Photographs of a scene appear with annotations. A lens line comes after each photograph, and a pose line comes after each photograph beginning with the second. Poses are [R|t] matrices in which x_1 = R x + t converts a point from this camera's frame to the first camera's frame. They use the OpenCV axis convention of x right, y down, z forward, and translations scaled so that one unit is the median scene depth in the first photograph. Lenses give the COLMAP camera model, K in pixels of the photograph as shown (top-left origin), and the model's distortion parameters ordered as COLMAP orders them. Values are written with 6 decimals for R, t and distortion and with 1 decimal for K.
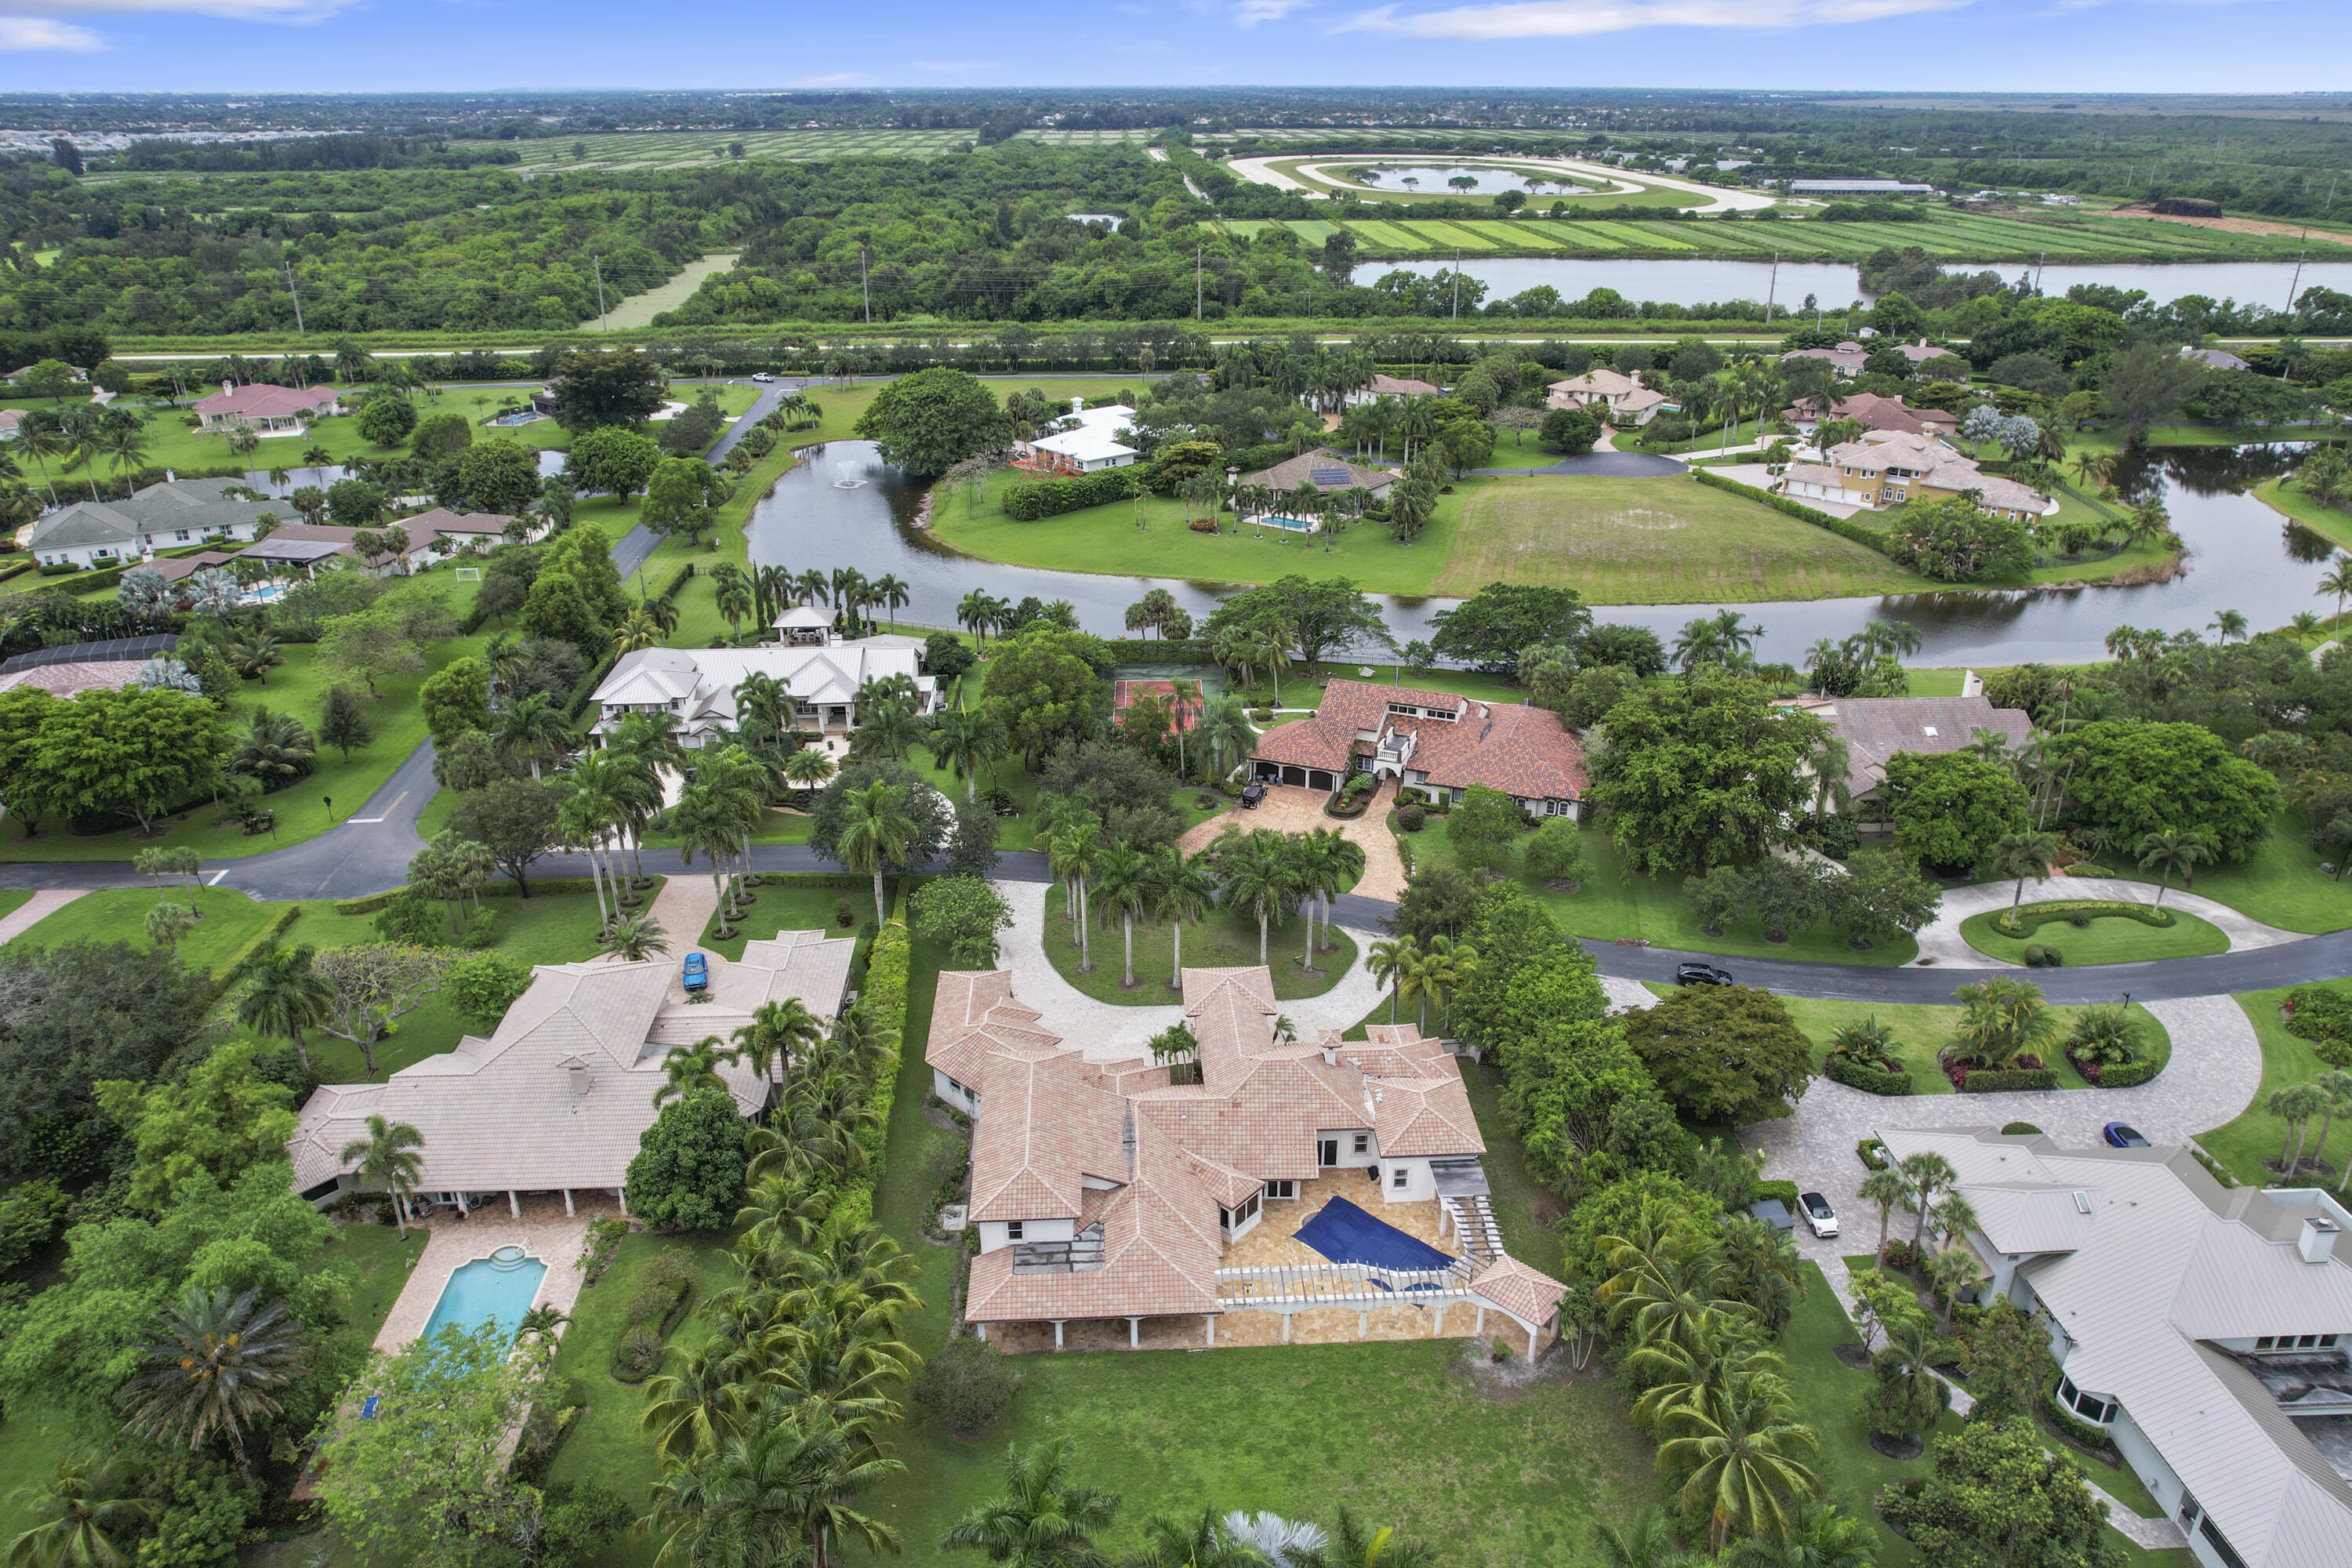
lens RADIAL K [[1524.8, 0, 1176.0], [0, 1524.8, 784.0], [0, 0, 1]] dist [-0.045124, 0.000803]
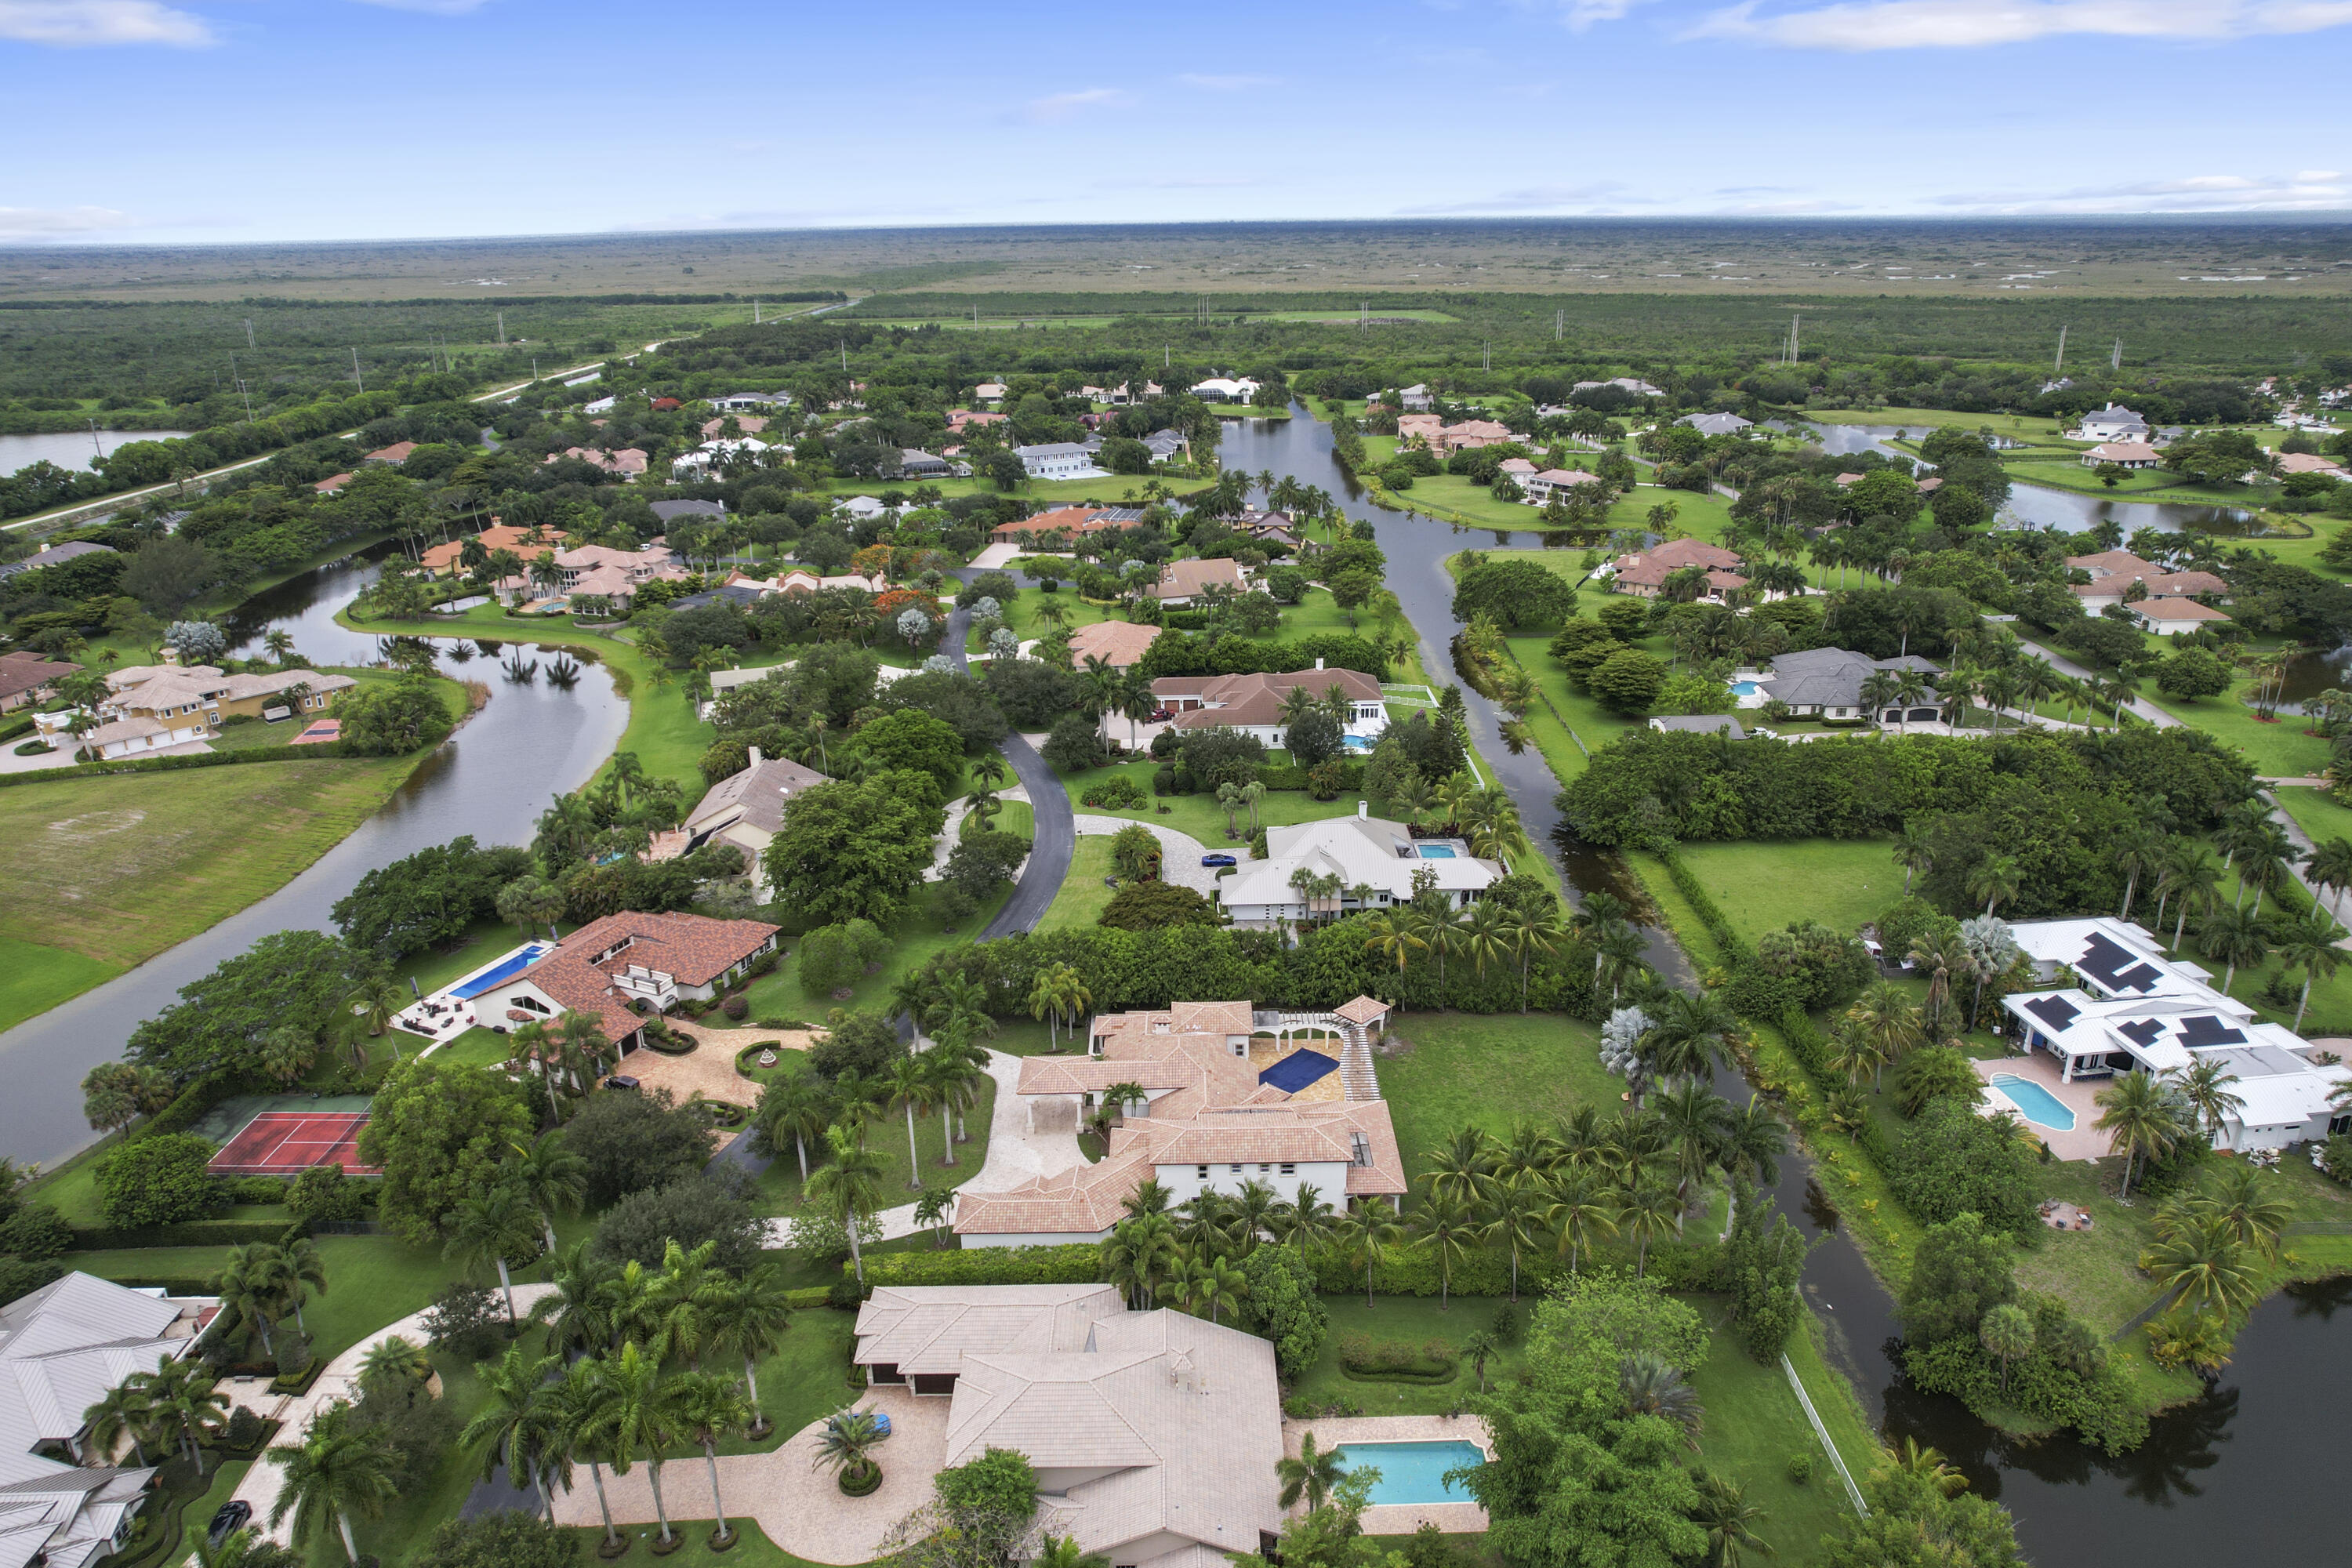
lens RADIAL K [[1569.6, 0, 1119.8], [0, 1569.6, 784.7], [0, 0, 1]] dist [-0.045309, 0.001015]
pose [[0.074292, -0.337631, 0.938342, -1.138711], [0.437619, 0.856540, 0.273549, -0.418011], [-0.896086, 0.390314, 0.211388, 0.612240]]
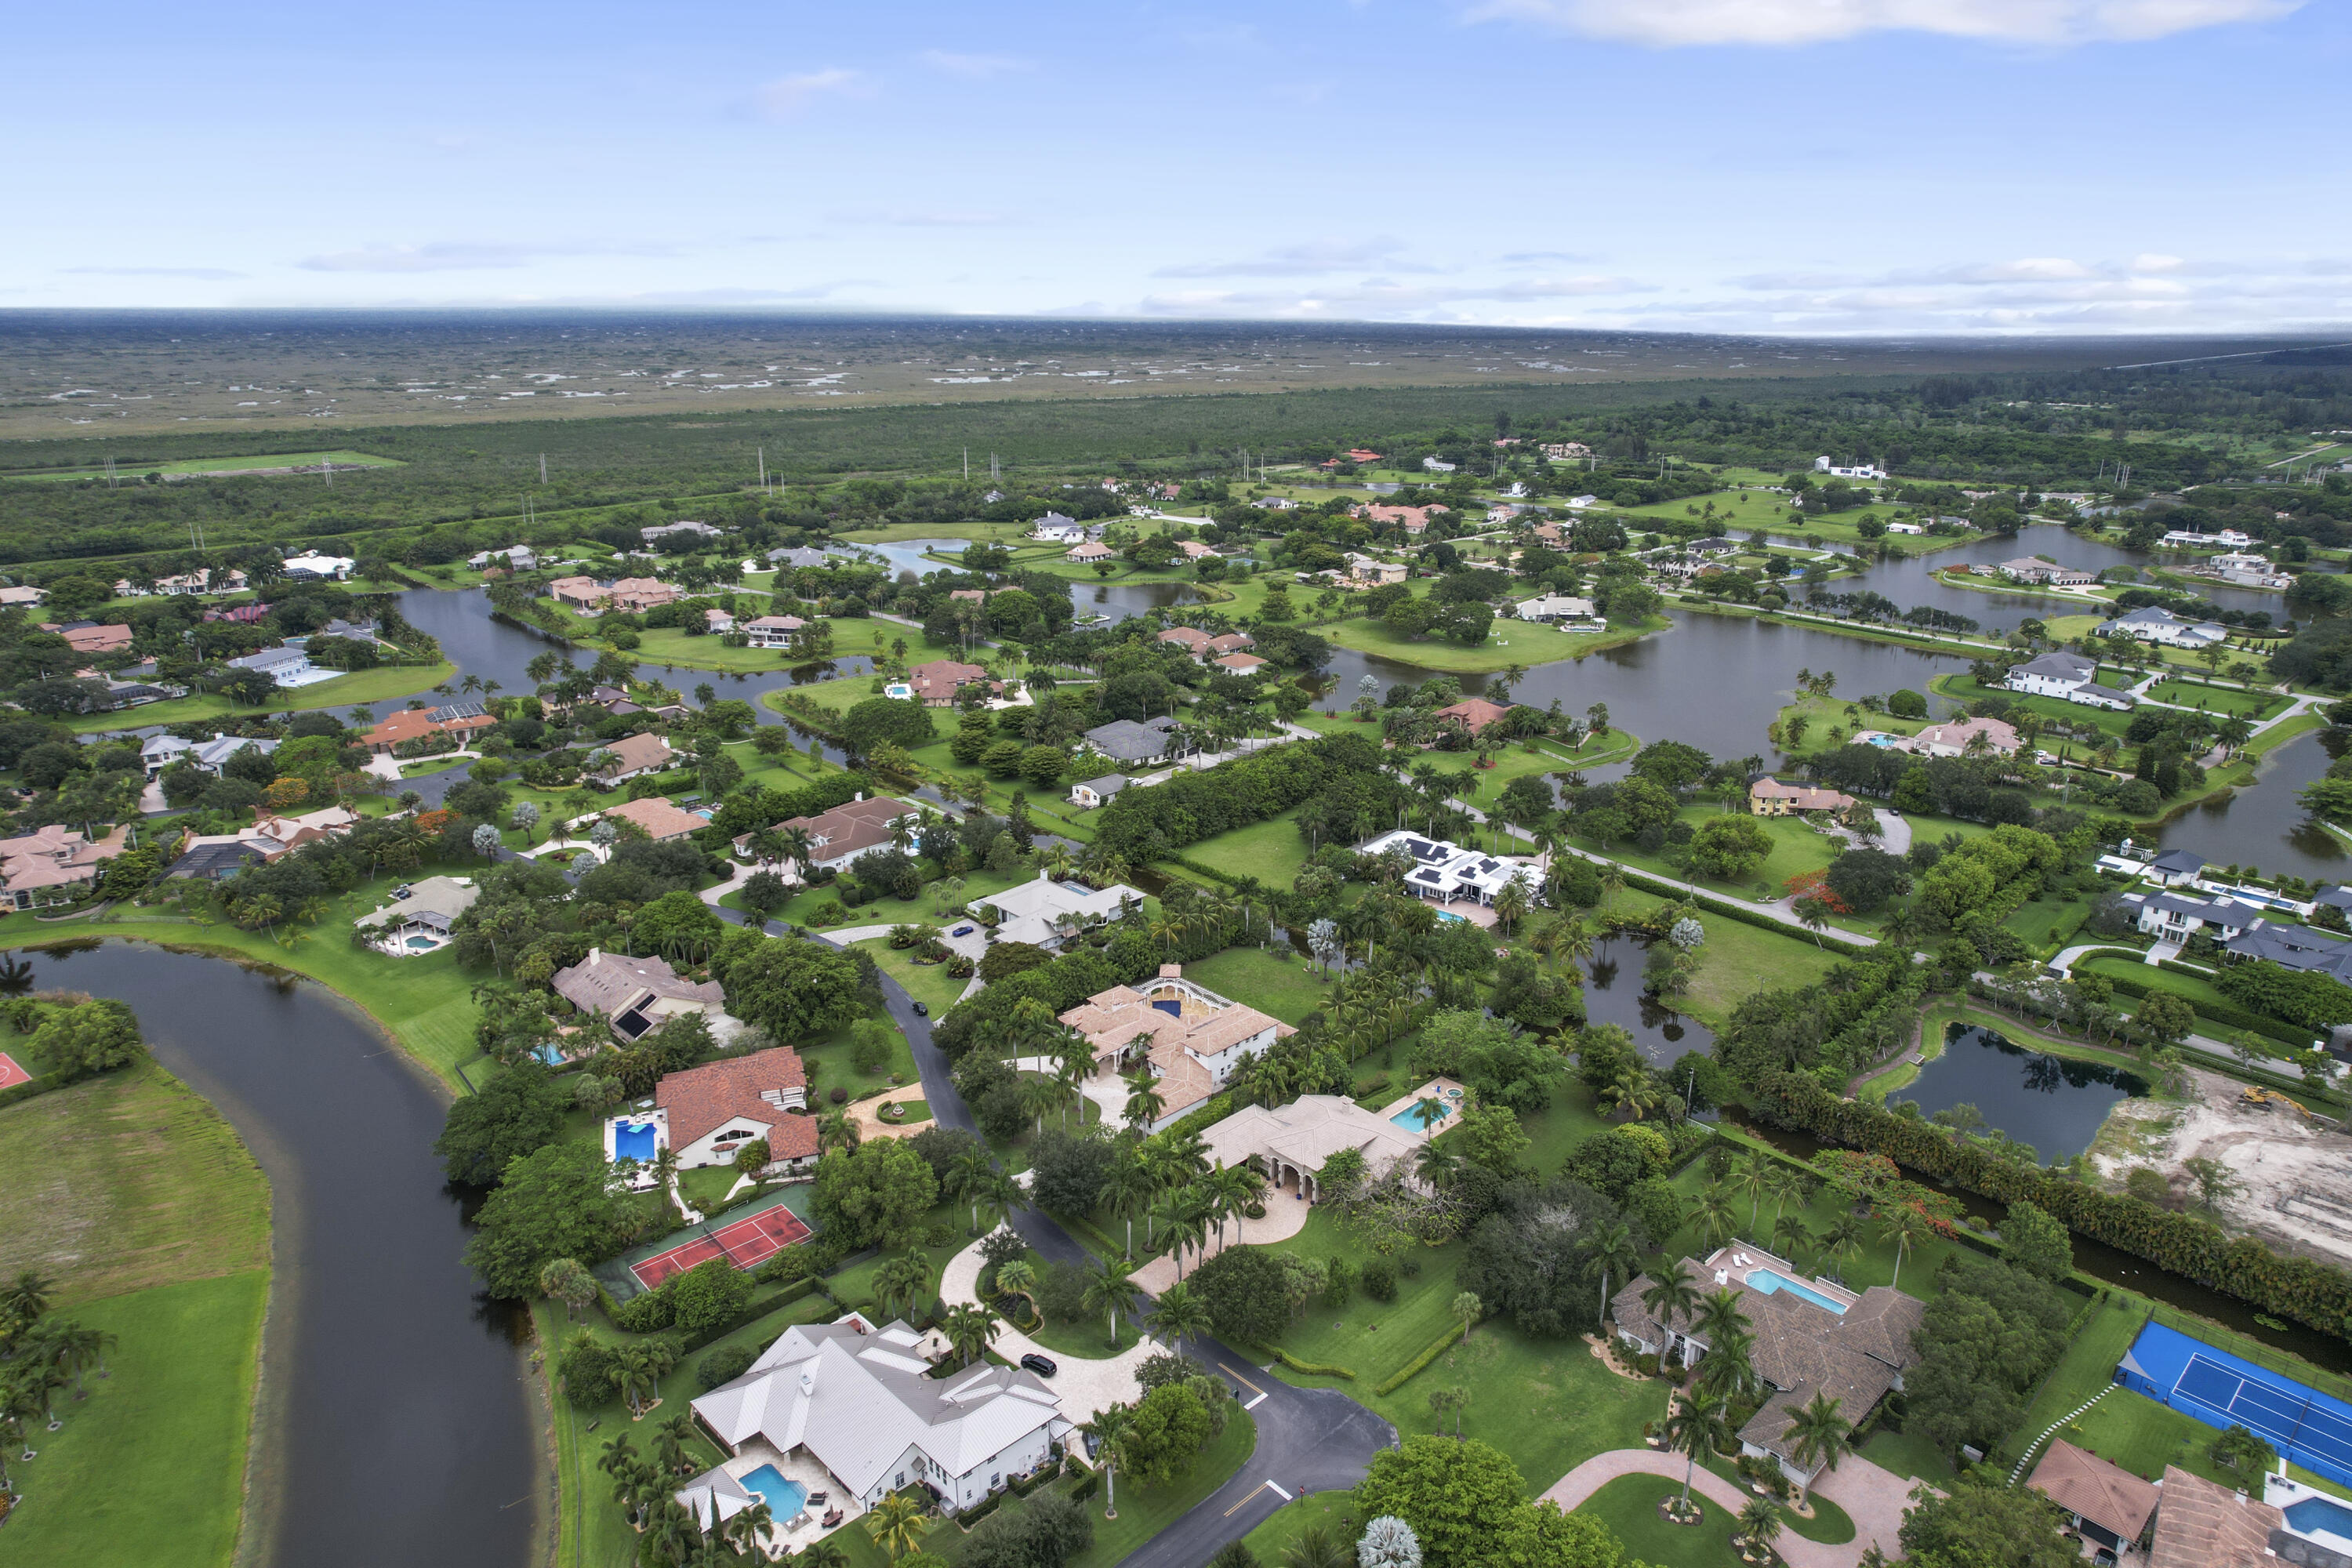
lens RADIAL K [[1524.8, 0, 1176.0], [0, 1524.8, 784.0], [0, 0, 1]] dist [-0.045124, 0.000803]
pose [[-0.641839, -0.225955, 0.732794, -1.612700], [0.330665, 0.780646, 0.530332, -1.339004], [-0.691884, 0.582697, -0.426334, 1.721576]]
